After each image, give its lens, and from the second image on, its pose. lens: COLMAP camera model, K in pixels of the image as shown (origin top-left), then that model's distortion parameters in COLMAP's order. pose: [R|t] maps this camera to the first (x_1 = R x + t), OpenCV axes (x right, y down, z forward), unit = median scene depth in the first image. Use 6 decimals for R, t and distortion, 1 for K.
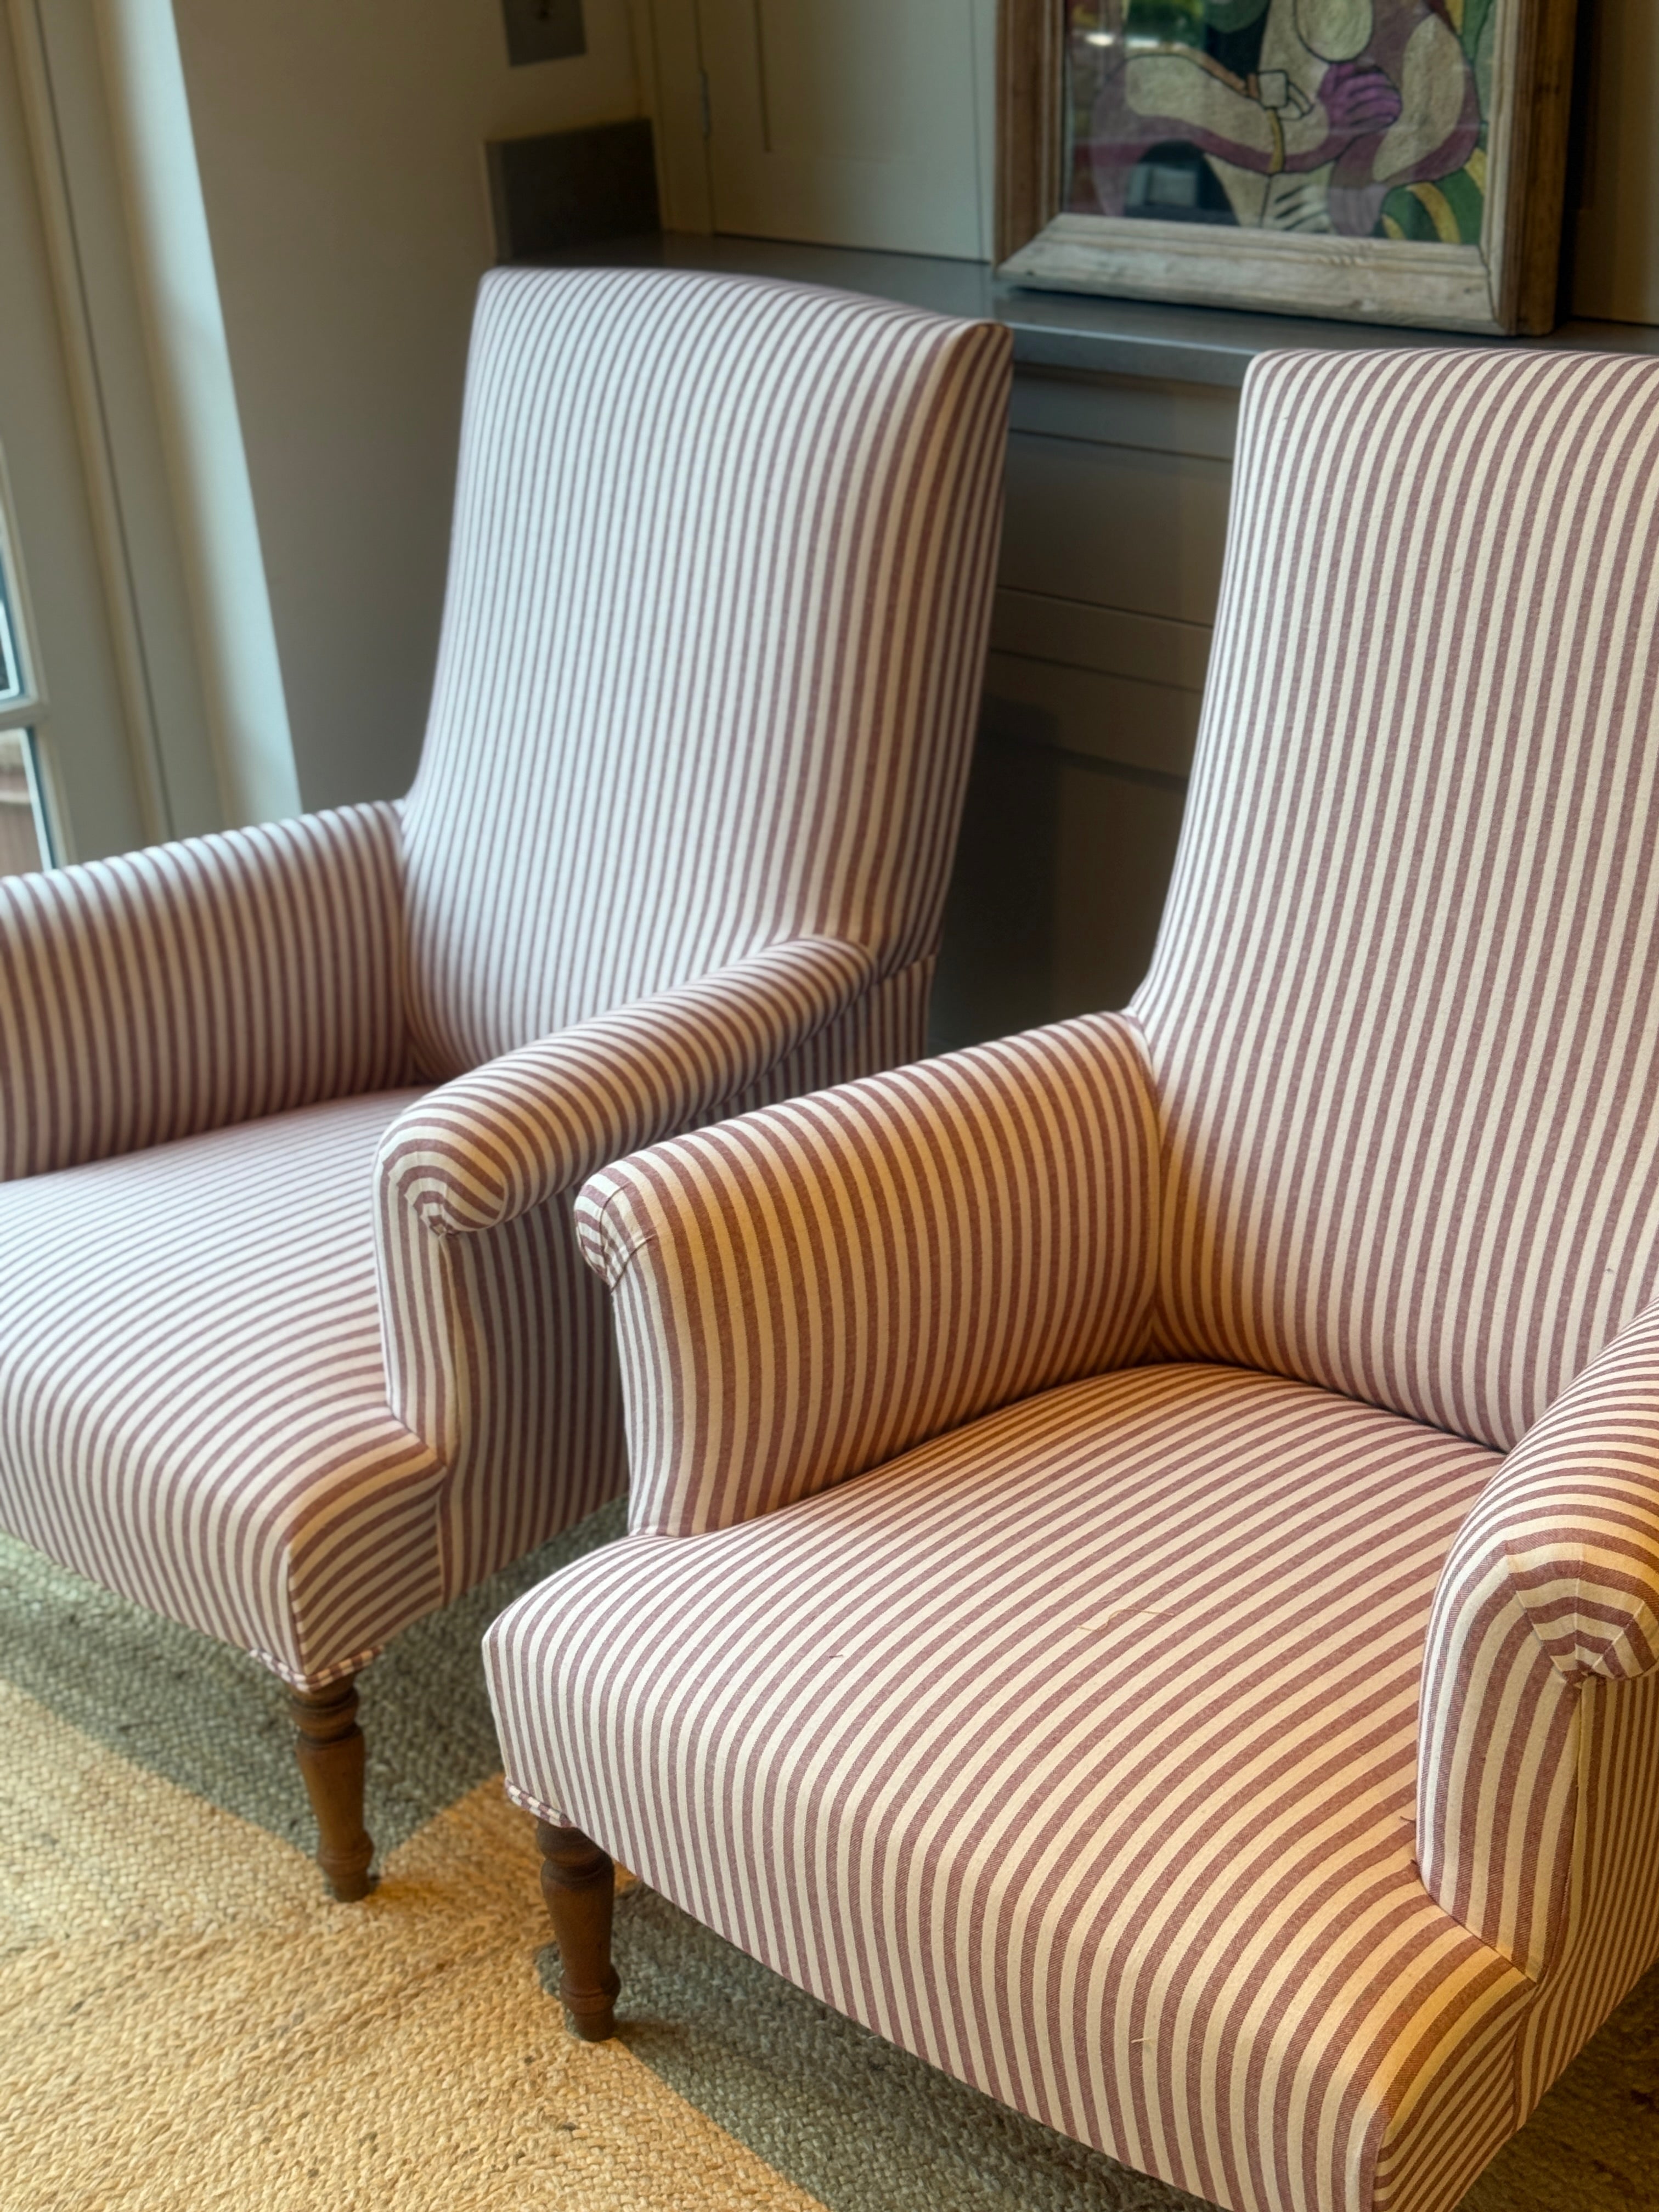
lens RADIAL K [[3108.0, 0, 830.9], [0, 3108.0, 1122.2], [0, 0, 1]] dist [0.105404, 0.000000]
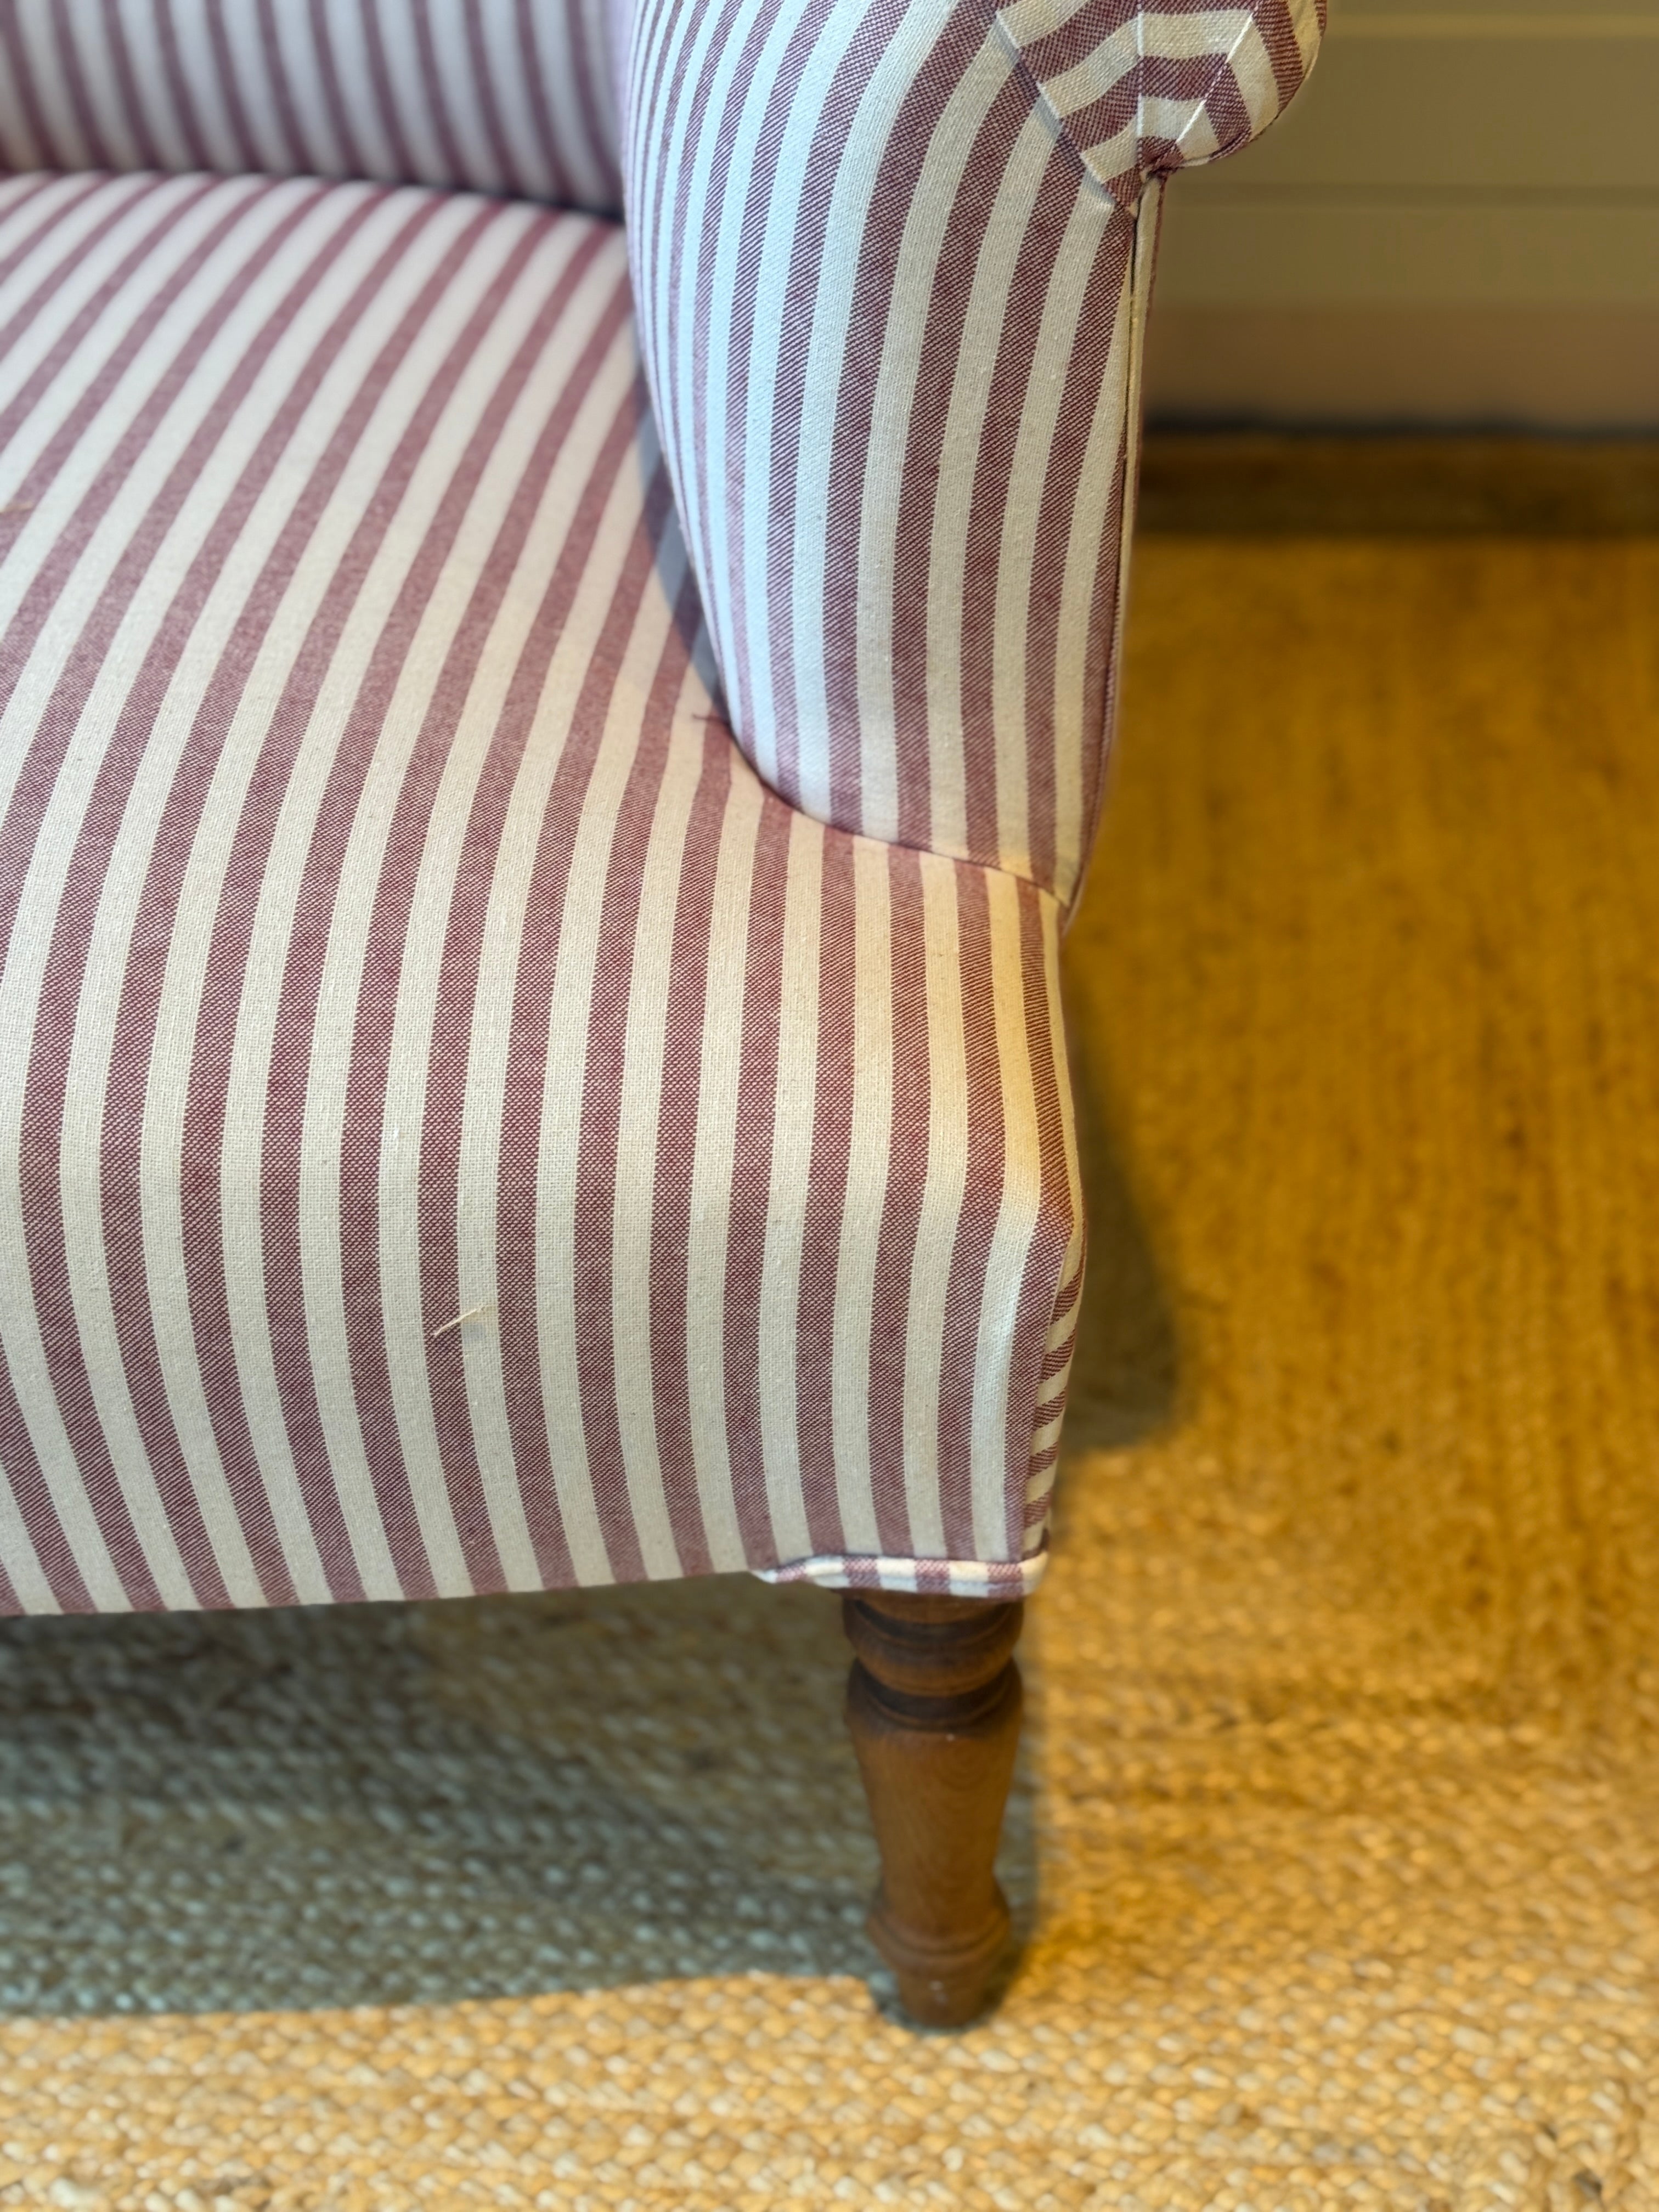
lens RADIAL K [[3248.5, 0, 865.6], [0, 3248.5, 1040.5], [0, 0, 1]] dist [0.165712, 0.000000]
pose [[0.777855, -0.346367, 0.524378, -0.059663], [0.242588, 0.935224, 0.257891, 0.118368], [-0.579735, -0.073394, 0.811493, 0.465724]]
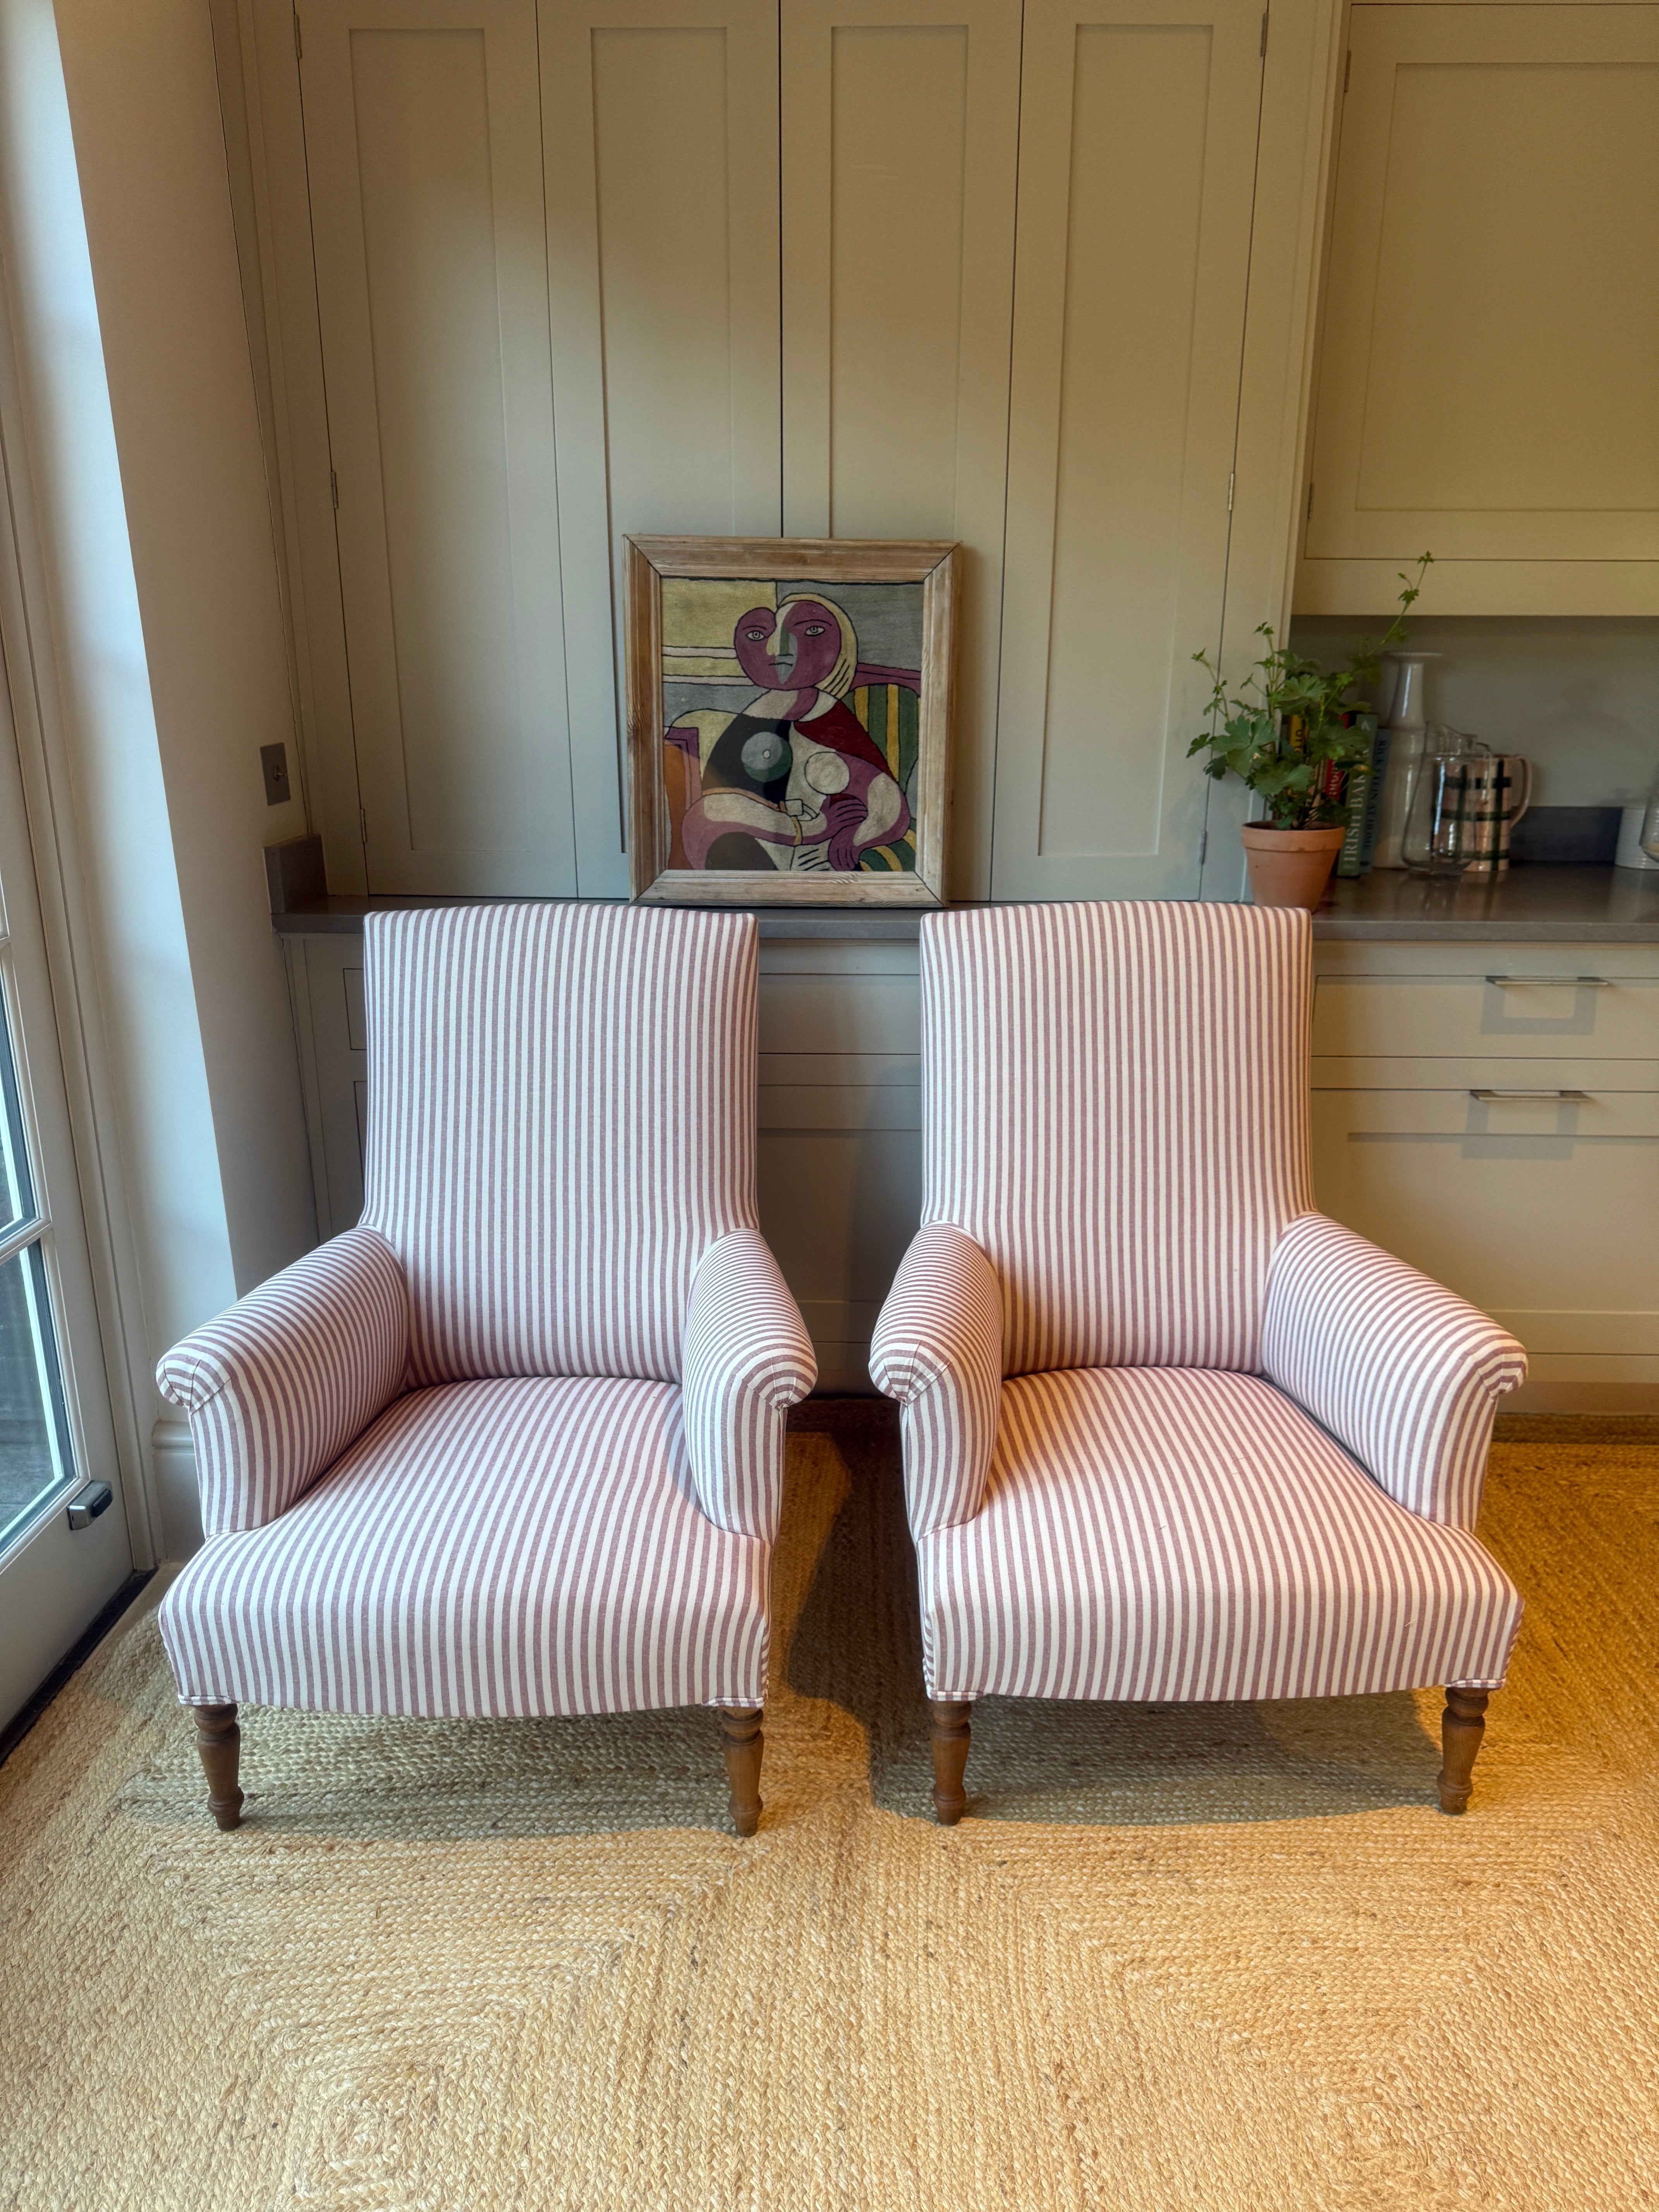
lens RADIAL K [[1518.8, 0, 819.0], [0, 1518.8, 1116.0], [0, 0, 1]] dist [0.077516, -0.072346]
pose [[0.708702, -0.144965, 0.690454, -0.684624], [0.248429, 0.967258, -0.051913, -0.075693], [-0.660322, 0.208320, 0.721511, 0.323966]]
